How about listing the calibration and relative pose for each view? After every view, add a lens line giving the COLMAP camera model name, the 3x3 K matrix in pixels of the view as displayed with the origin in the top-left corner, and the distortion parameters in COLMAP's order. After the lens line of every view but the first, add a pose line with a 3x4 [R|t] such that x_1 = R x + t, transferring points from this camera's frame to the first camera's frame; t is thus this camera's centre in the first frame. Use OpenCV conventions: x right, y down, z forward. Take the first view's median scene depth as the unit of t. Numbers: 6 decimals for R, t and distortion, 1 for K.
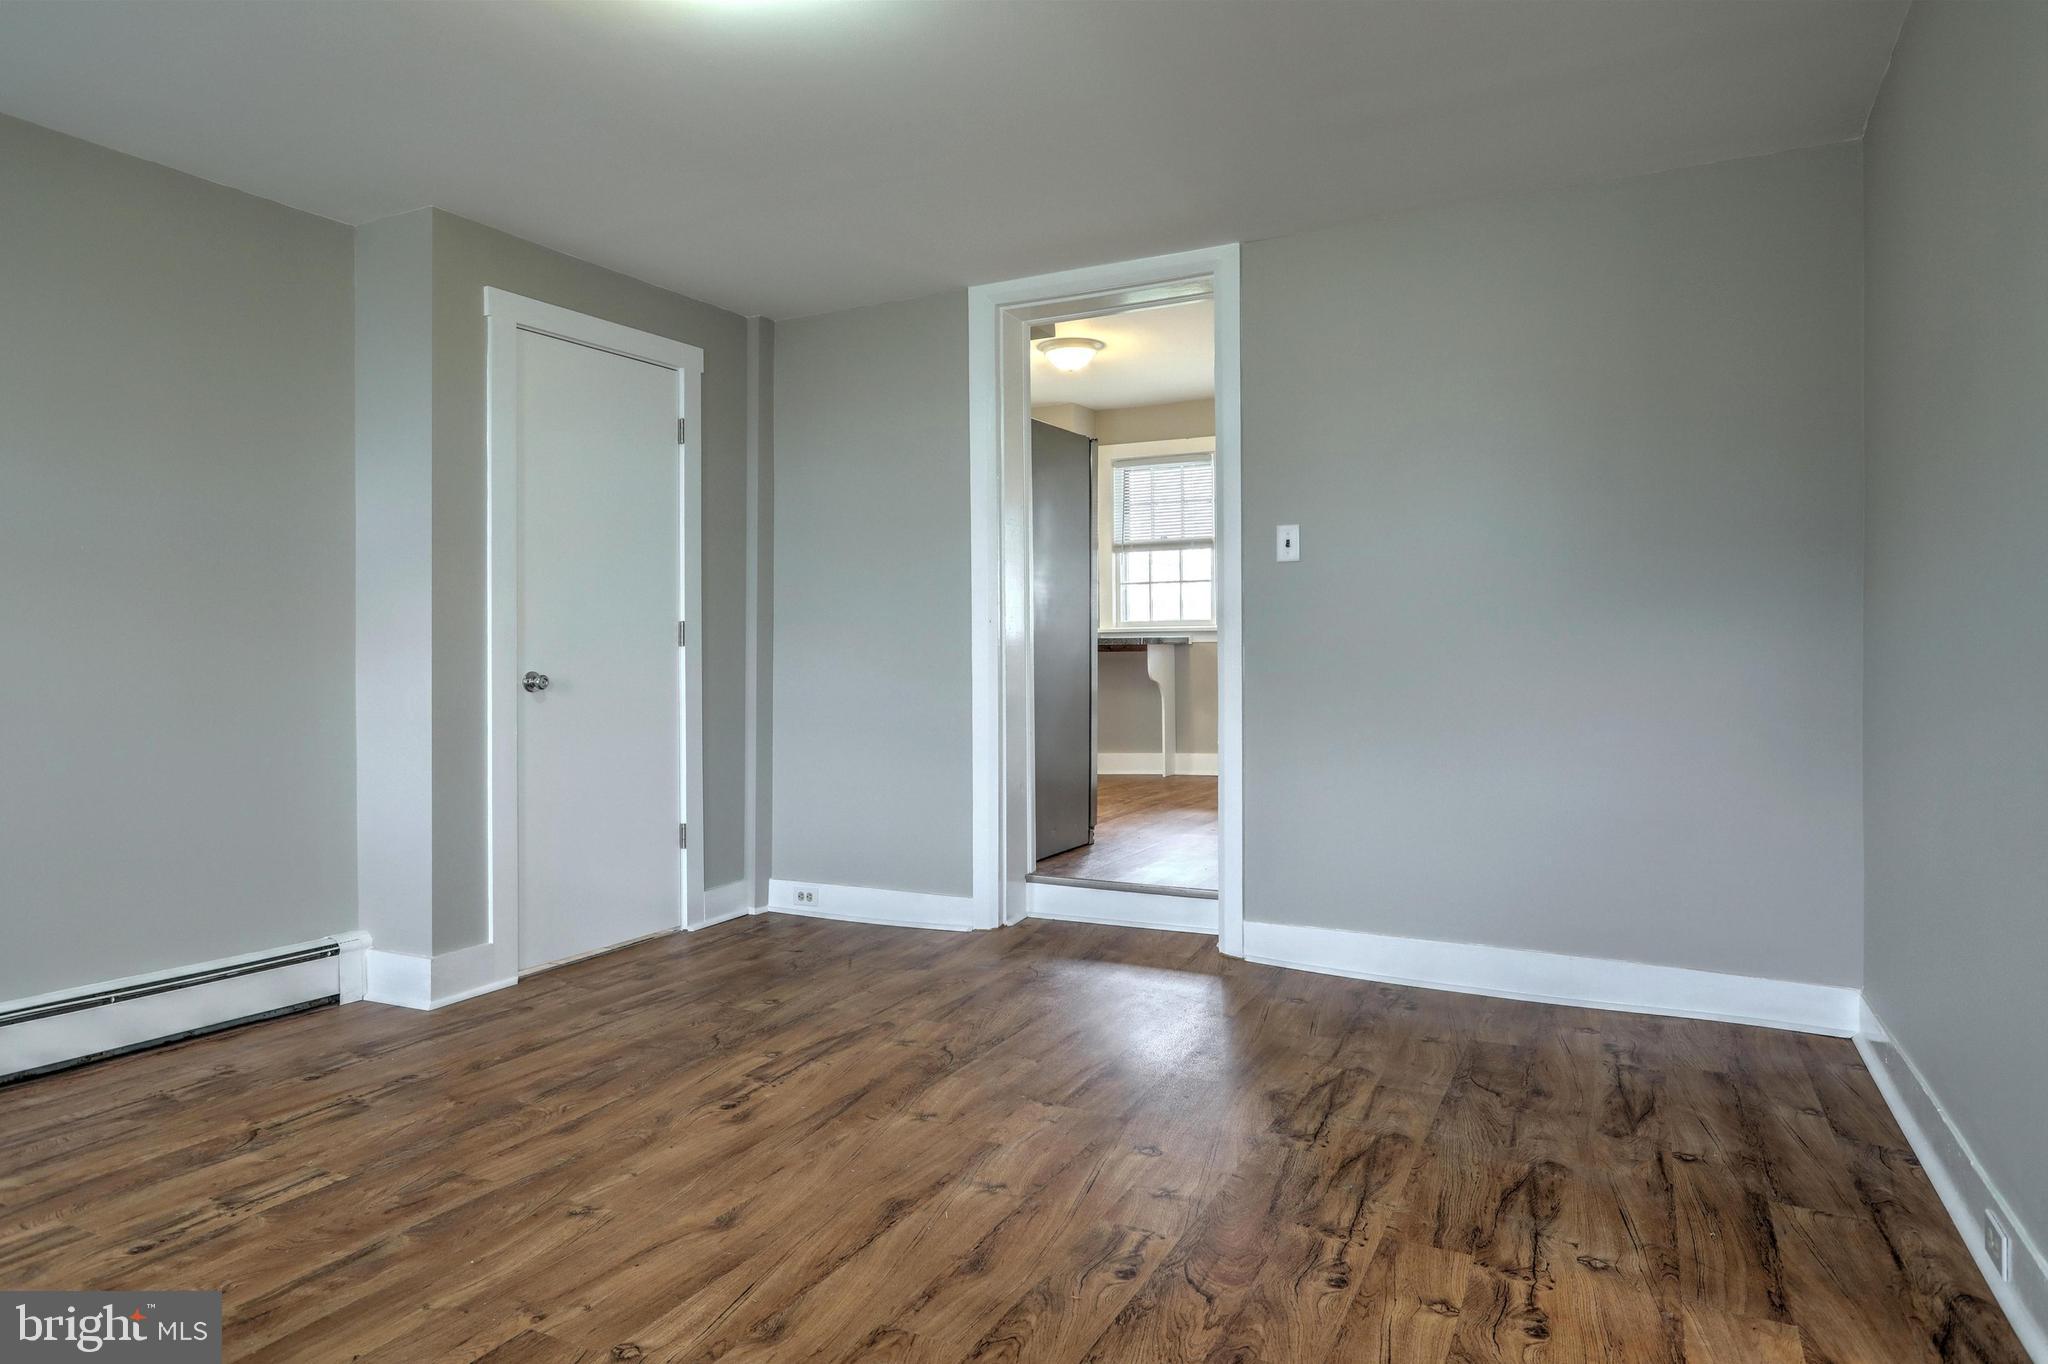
lens RADIAL K [[1226.9, 0, 1029.1], [0, 1226.9, 669.6], [0, 0, 1]] dist [-0.005236, 0.002822]
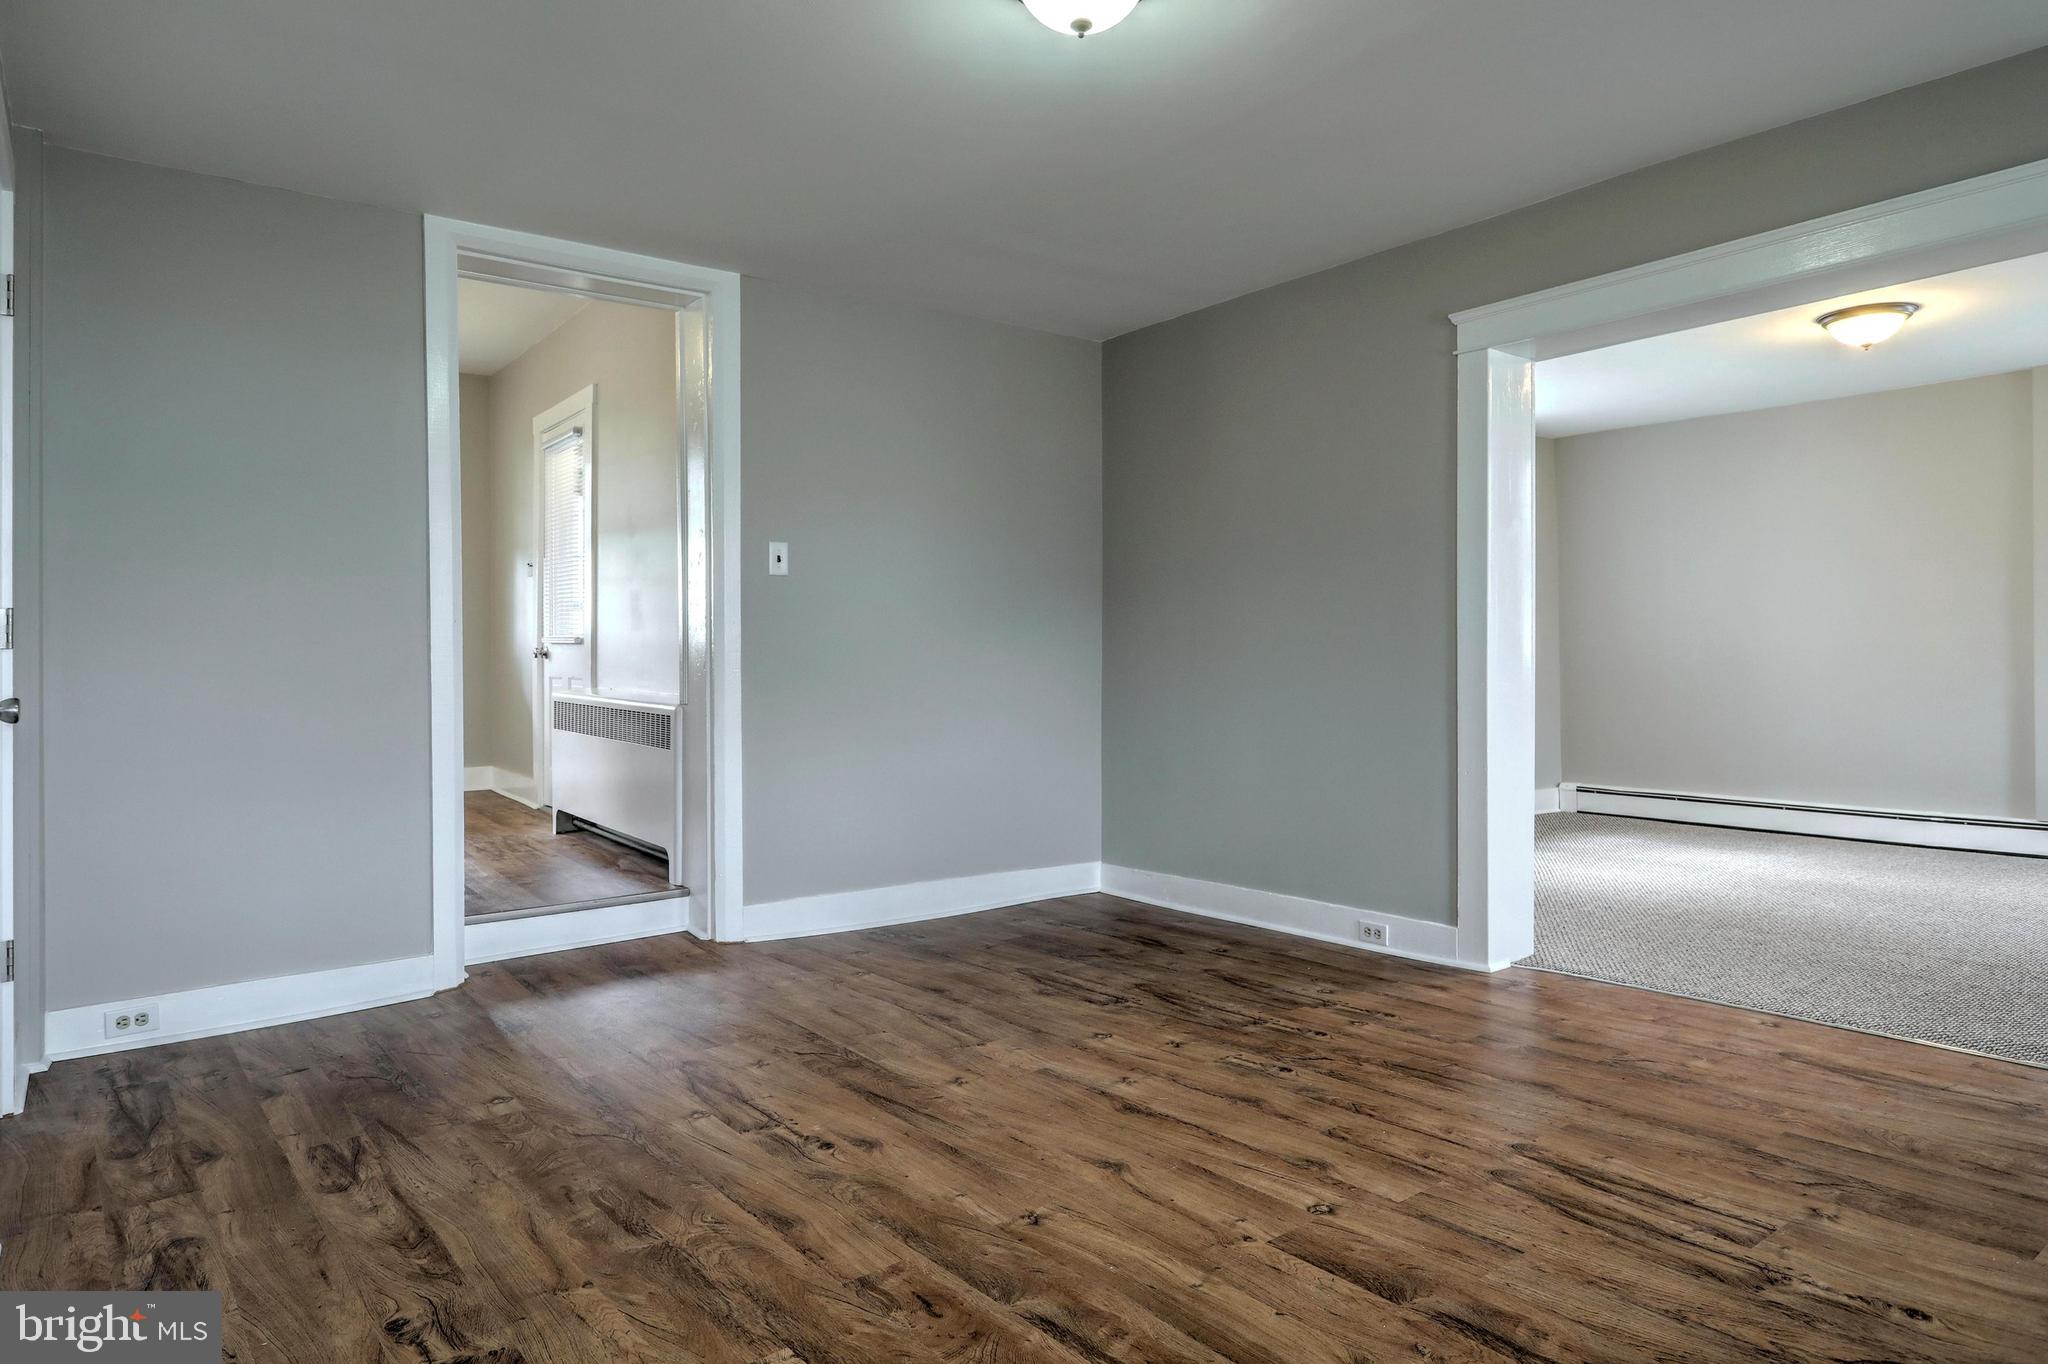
lens RADIAL K [[1226.9, 0, 1011.2], [0, 1226.9, 683.6], [0, 0, 1]] dist [-0.005236, 0.002822]
pose [[0.430035, -0.020841, 0.902571, -1.080383], [0.018213, 0.999730, 0.014407, -0.002625], [-0.902628, 0.010243, 0.430299, 0.505375]]
